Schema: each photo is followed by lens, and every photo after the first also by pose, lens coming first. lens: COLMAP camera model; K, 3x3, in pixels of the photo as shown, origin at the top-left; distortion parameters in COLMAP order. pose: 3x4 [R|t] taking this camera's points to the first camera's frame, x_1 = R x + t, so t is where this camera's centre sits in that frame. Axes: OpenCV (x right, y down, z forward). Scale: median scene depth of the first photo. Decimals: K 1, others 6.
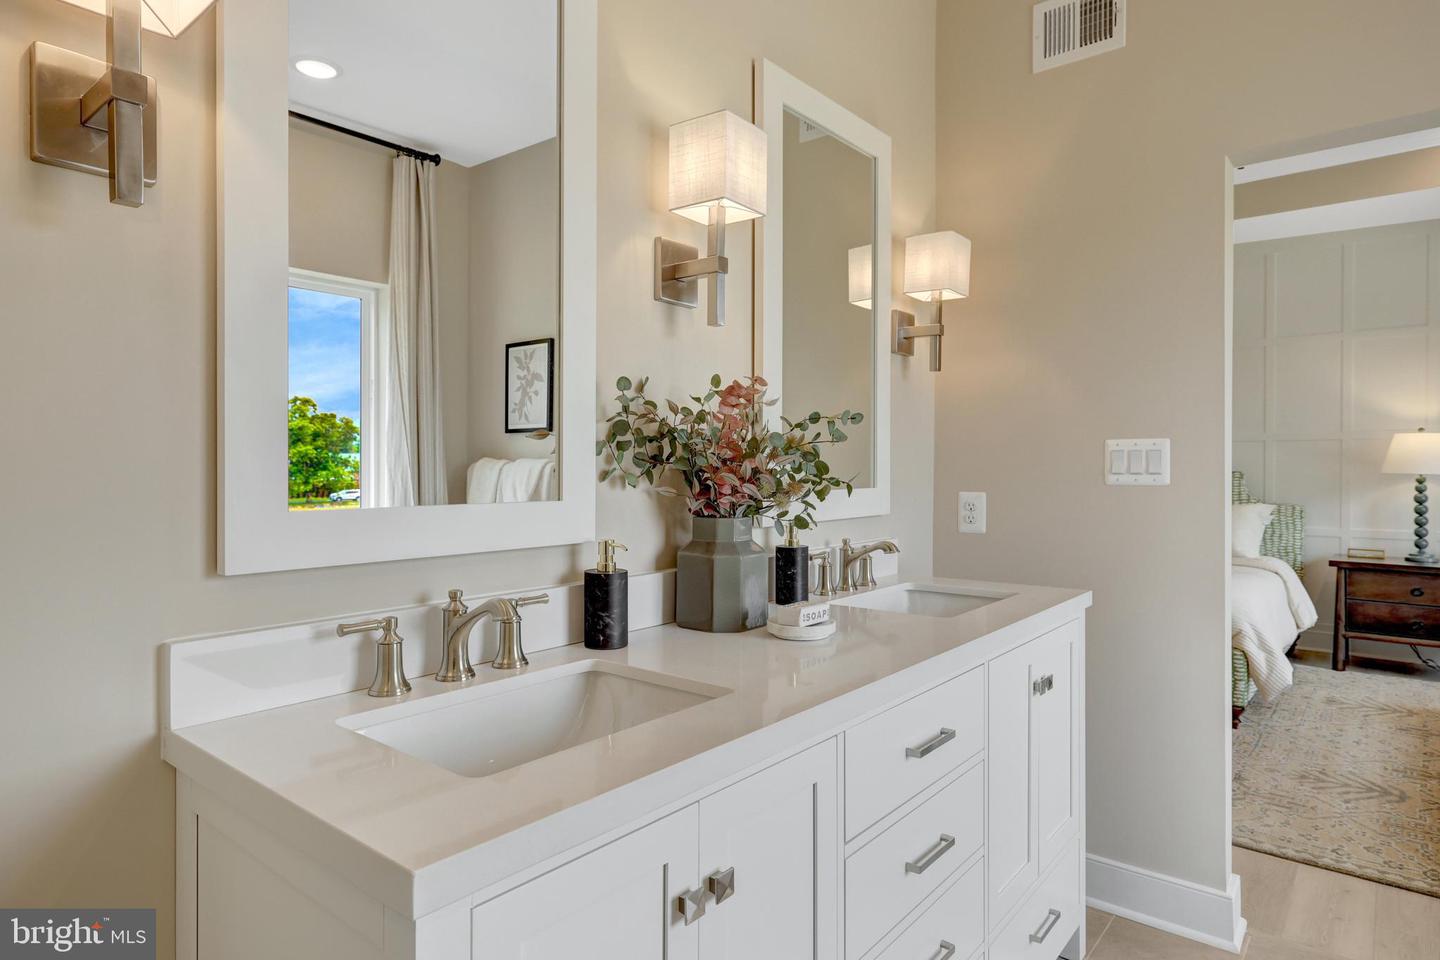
lens RADIAL K [[814.3, 0, 720.2], [0, 814.3, 471.4], [0, 0, 1]] dist [-0.000025, 0.000006]
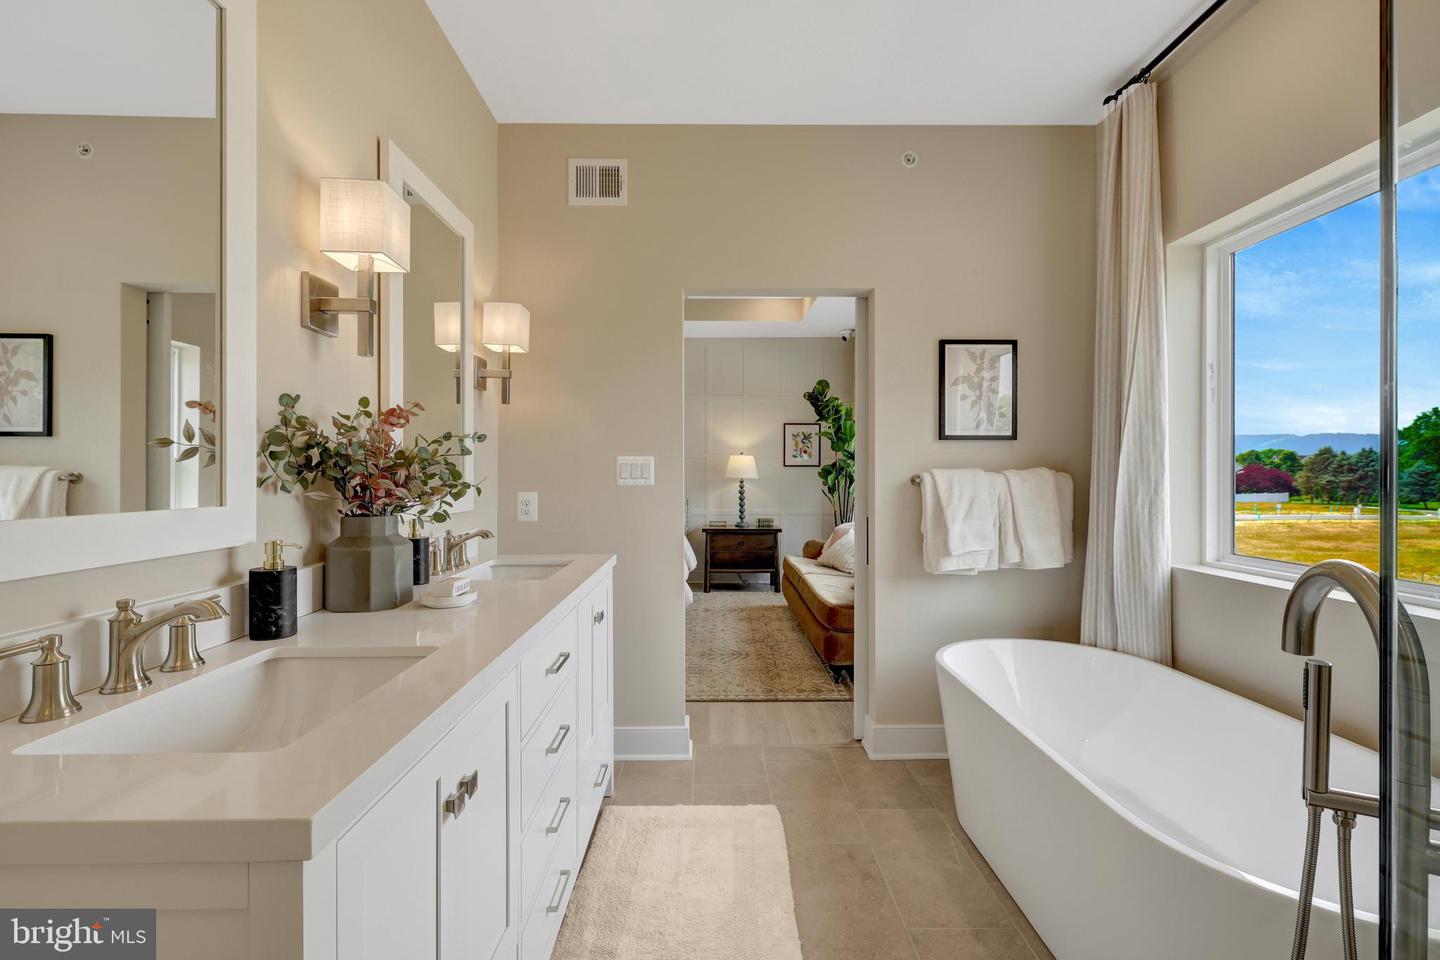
lens RADIAL K [[610.2, 0, 723.2], [0, 610.2, 478.1], [0, 0, 1]] dist [-0.000996, 0.001091]
pose [[0.764159, -0.006096, 0.644999, -0.171729], [0.005818, 0.999980, 0.002558, 0.000780], [-0.645002, 0.001798, 0.764179, -0.022257]]
